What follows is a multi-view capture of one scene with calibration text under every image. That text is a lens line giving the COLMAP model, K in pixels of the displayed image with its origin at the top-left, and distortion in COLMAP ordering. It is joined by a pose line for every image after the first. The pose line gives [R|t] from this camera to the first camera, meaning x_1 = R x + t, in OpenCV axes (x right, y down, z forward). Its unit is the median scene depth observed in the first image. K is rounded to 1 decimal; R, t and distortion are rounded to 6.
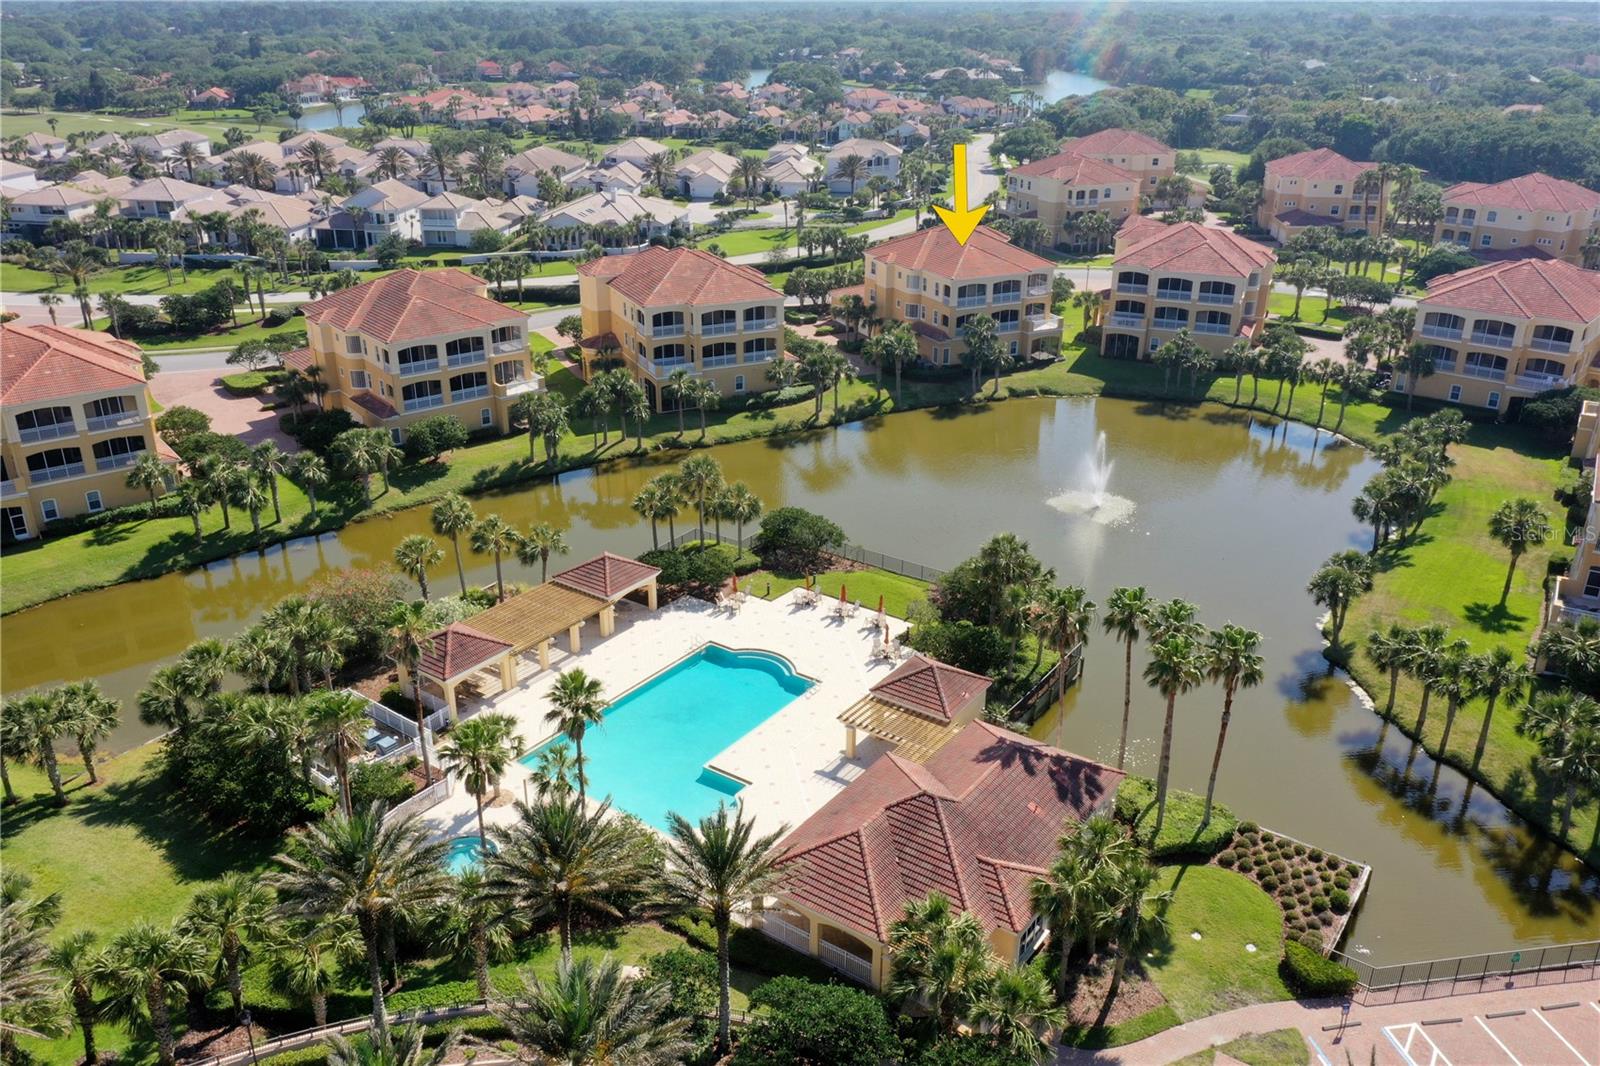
lens RADIAL K [[1277.0, 0, 795.9], [0, 1277.0, 549.9], [0, 0, 1]] dist [0.001879, -0.005372]
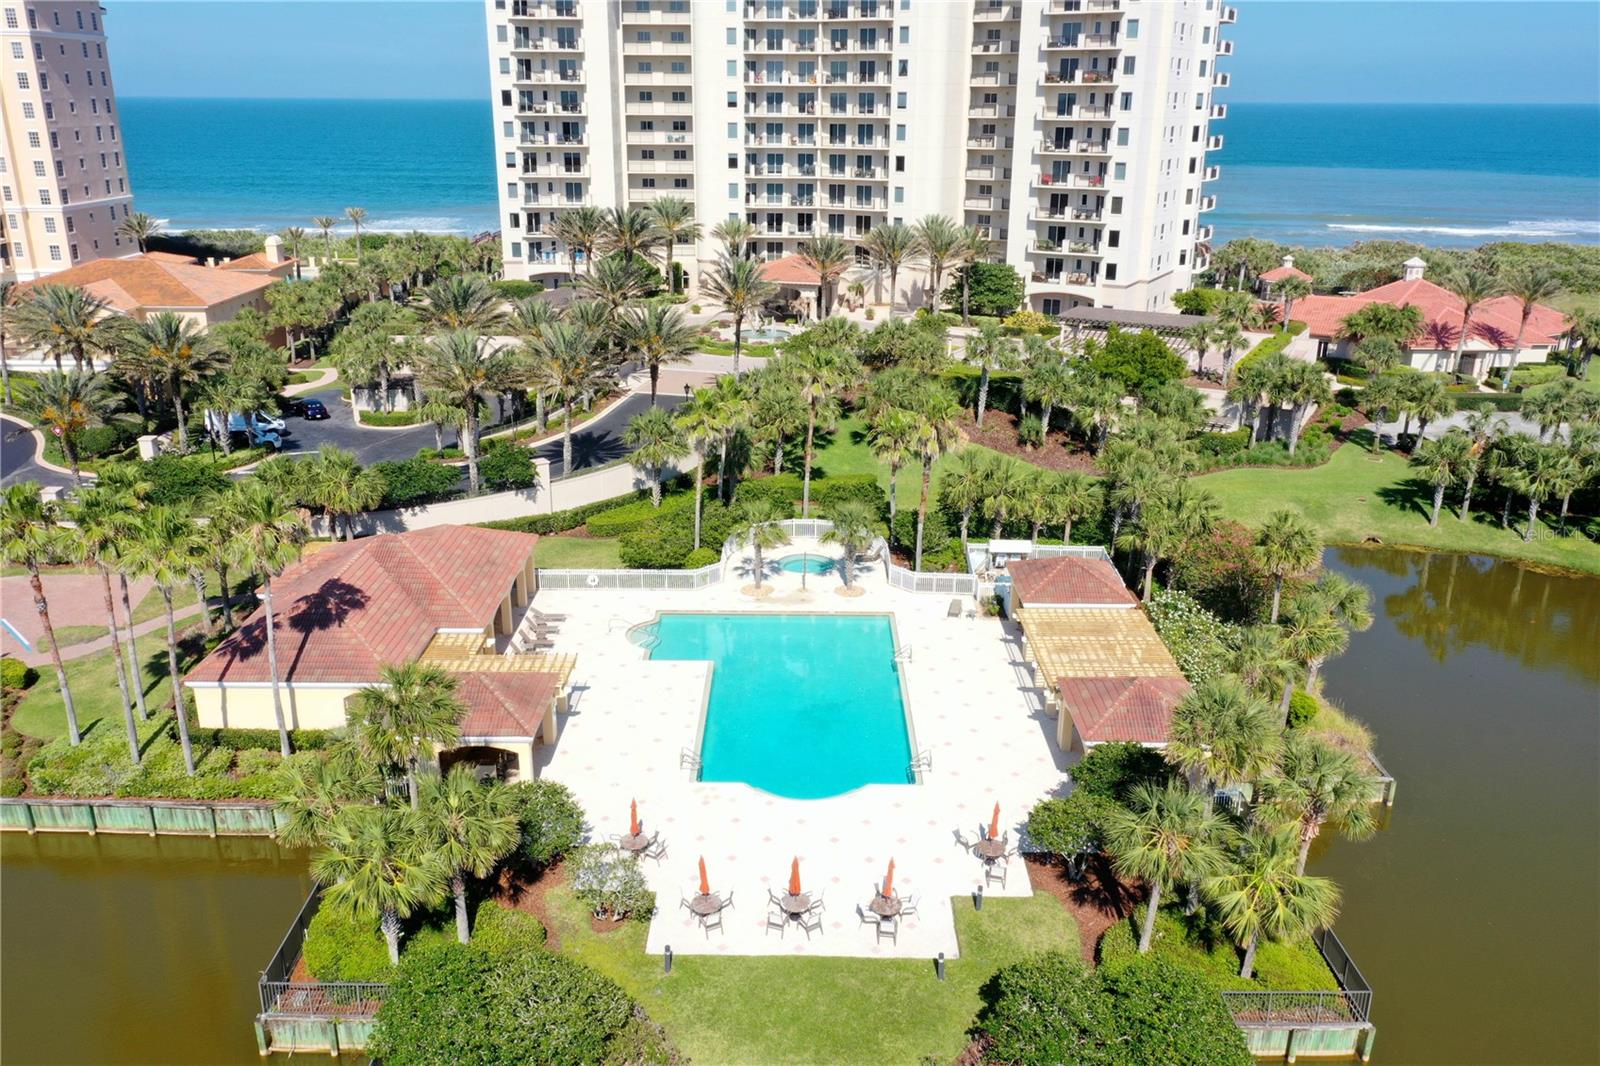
lens RADIAL K [[1256.9, 0, 789.1], [0, 1256.9, 549.7], [0, 0, 1]] dist [0.005180, -0.001624]
pose [[-0.816555, 0.197407, -0.542465, 0.285356], [-0.229899, 0.750767, 0.619270, -0.368476], [0.529513, 0.630380, -0.567659, 1.263437]]
